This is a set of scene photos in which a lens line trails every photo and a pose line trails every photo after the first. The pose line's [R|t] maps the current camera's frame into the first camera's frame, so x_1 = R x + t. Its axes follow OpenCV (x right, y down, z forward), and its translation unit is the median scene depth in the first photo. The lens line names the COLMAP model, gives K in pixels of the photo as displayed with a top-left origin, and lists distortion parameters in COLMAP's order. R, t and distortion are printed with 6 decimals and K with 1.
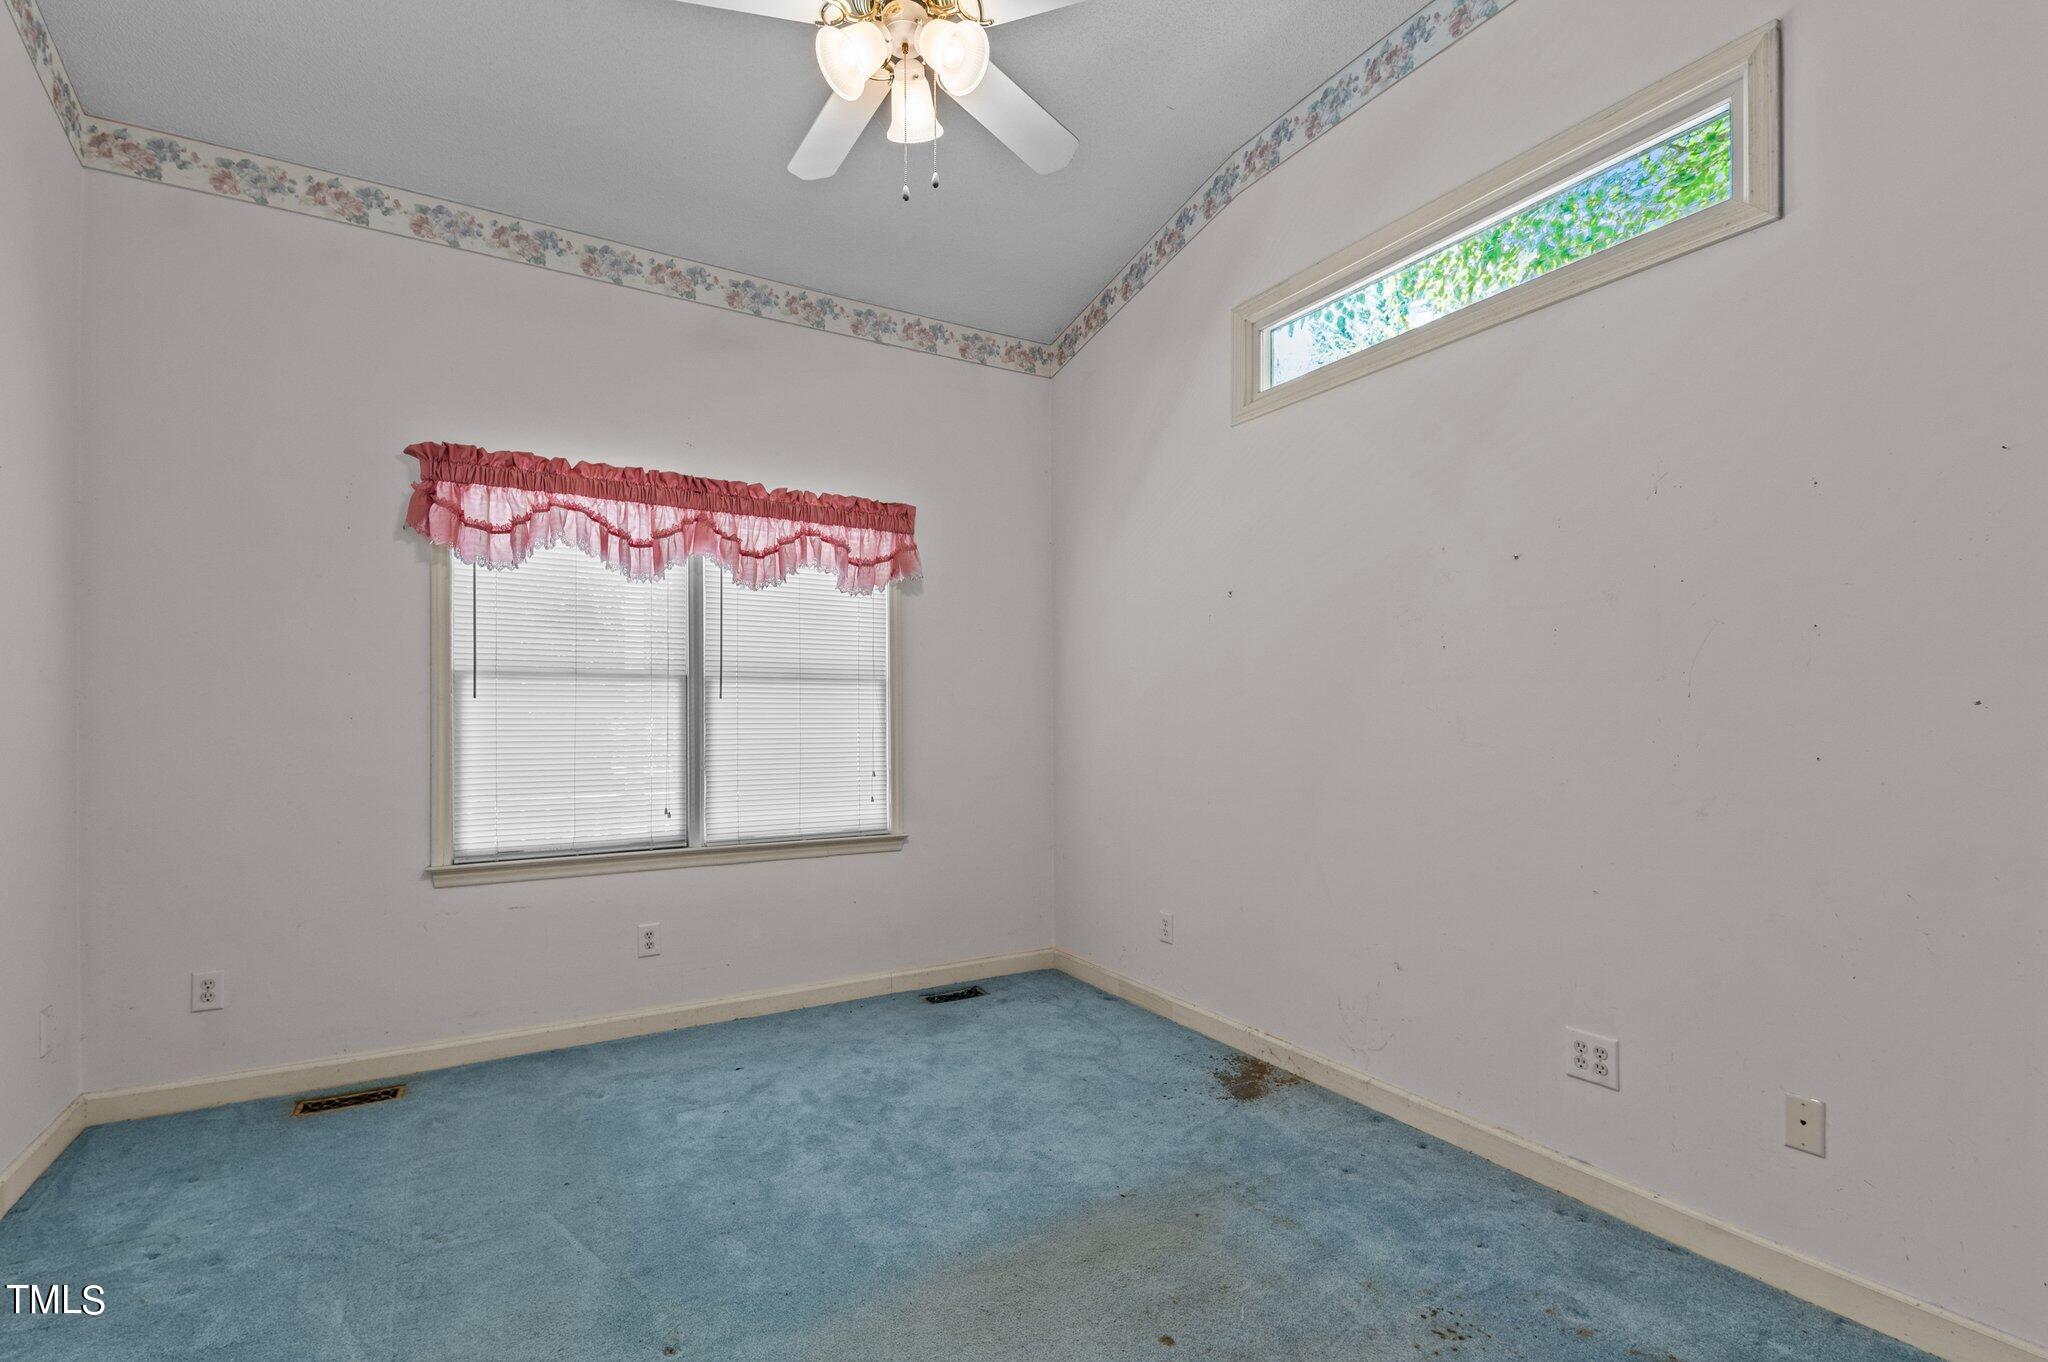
lens RADIAL K [[894.1, 0, 1026.5], [0, 894.1, 698.7], [0, 0, 1]] dist [0.033559, -0.014428]
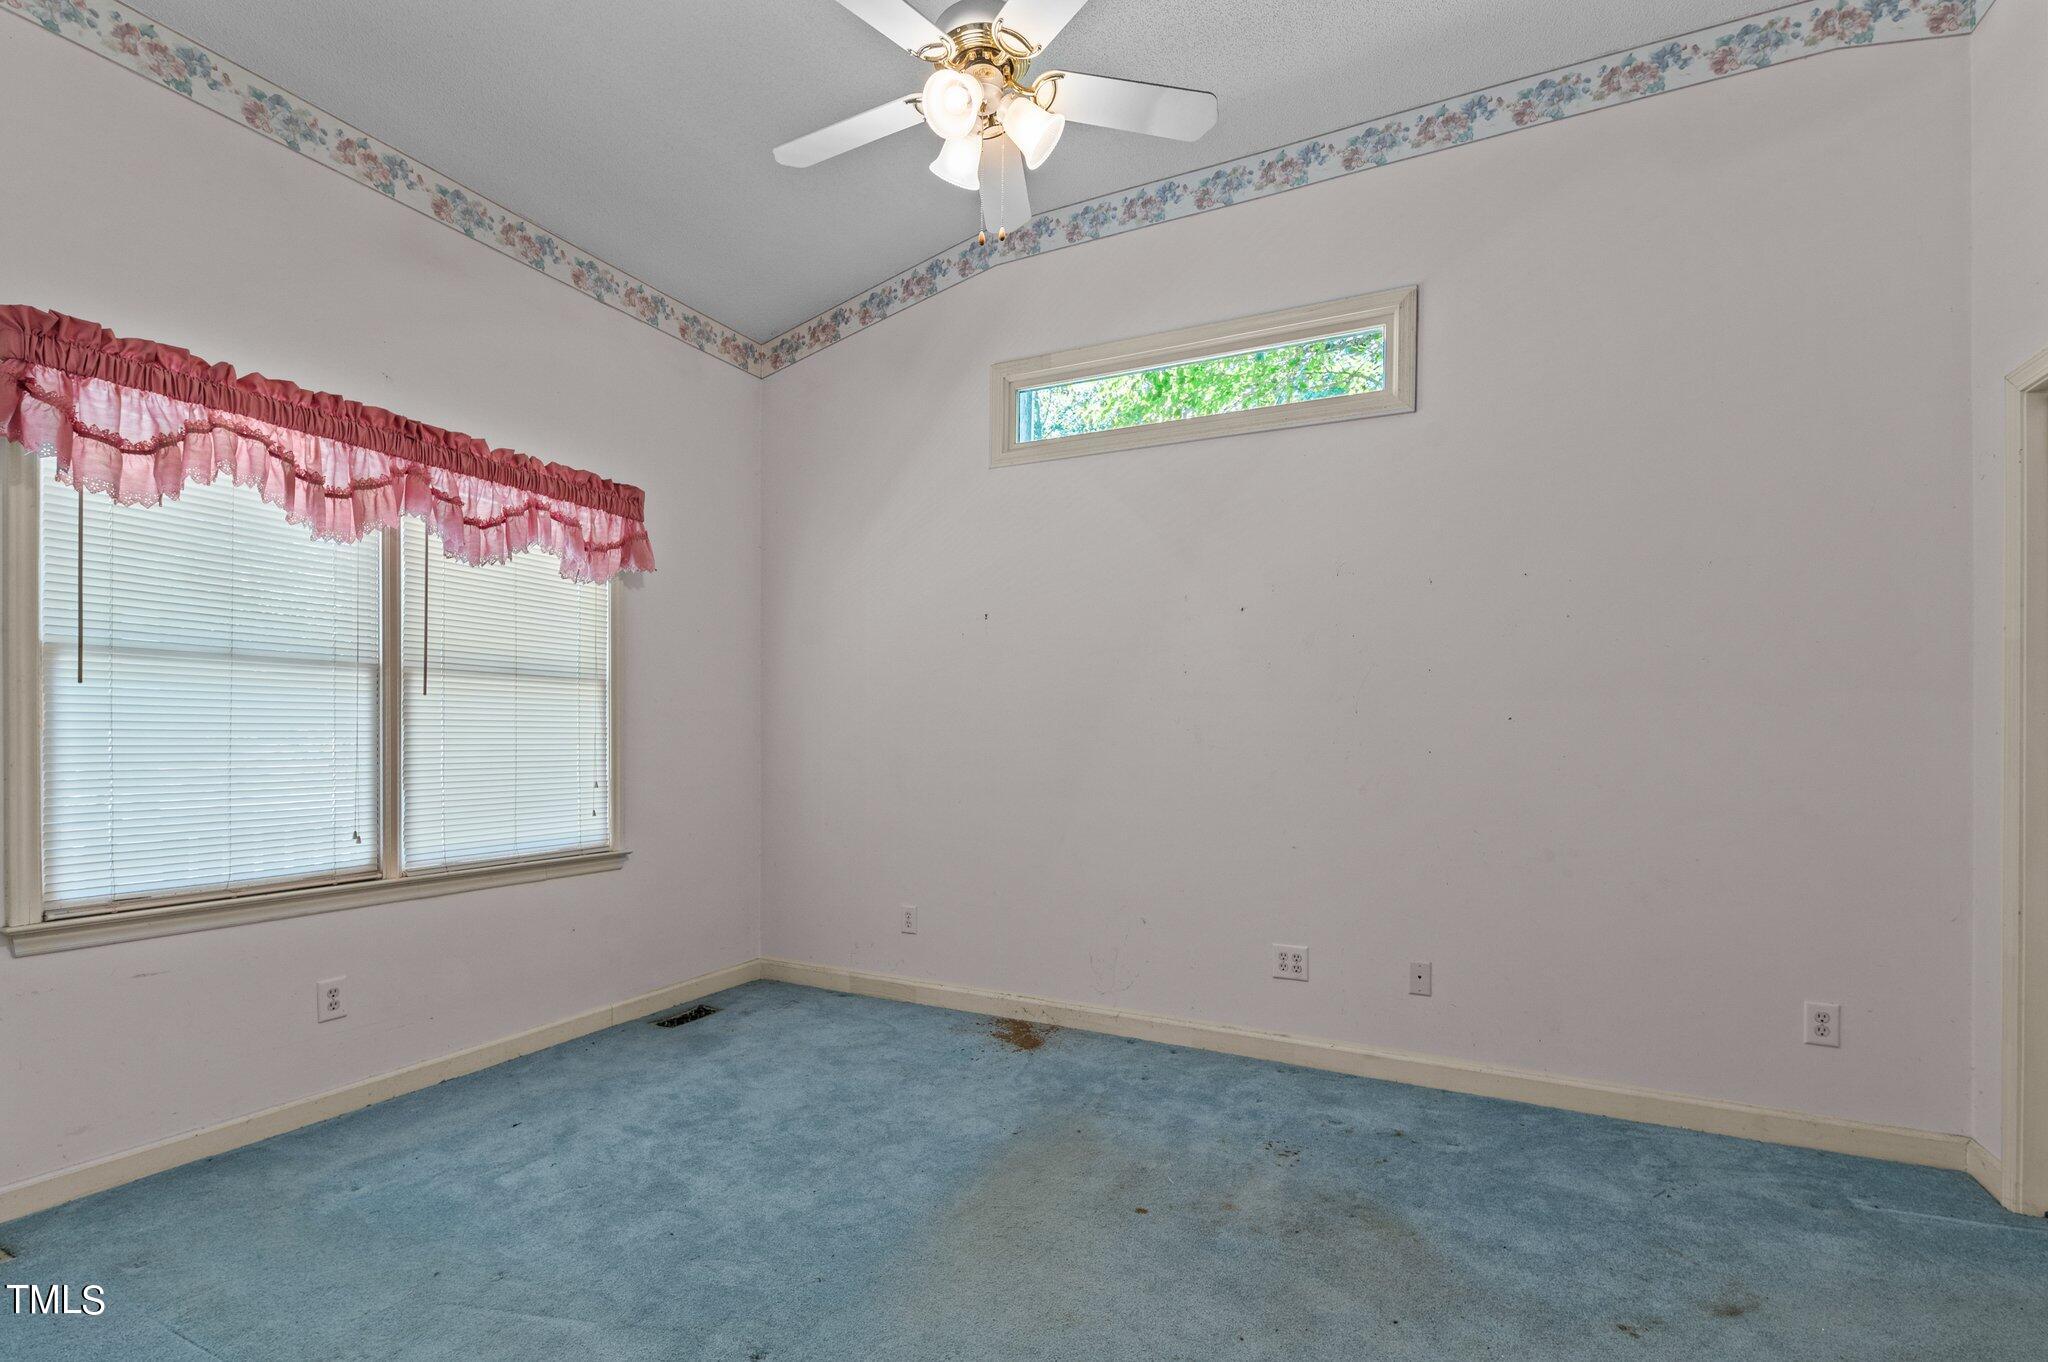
lens RADIAL K [[894.1, 0, 1028.5], [0, 894.1, 720.2], [0, 0, 1]] dist [0.033559, -0.014428]
pose [[0.847998, 0.015561, 0.529771, -0.342118], [-0.019274, 0.999813, 0.001485, 0.012484], [-0.529649, -0.011470, 0.848139, 0.010926]]
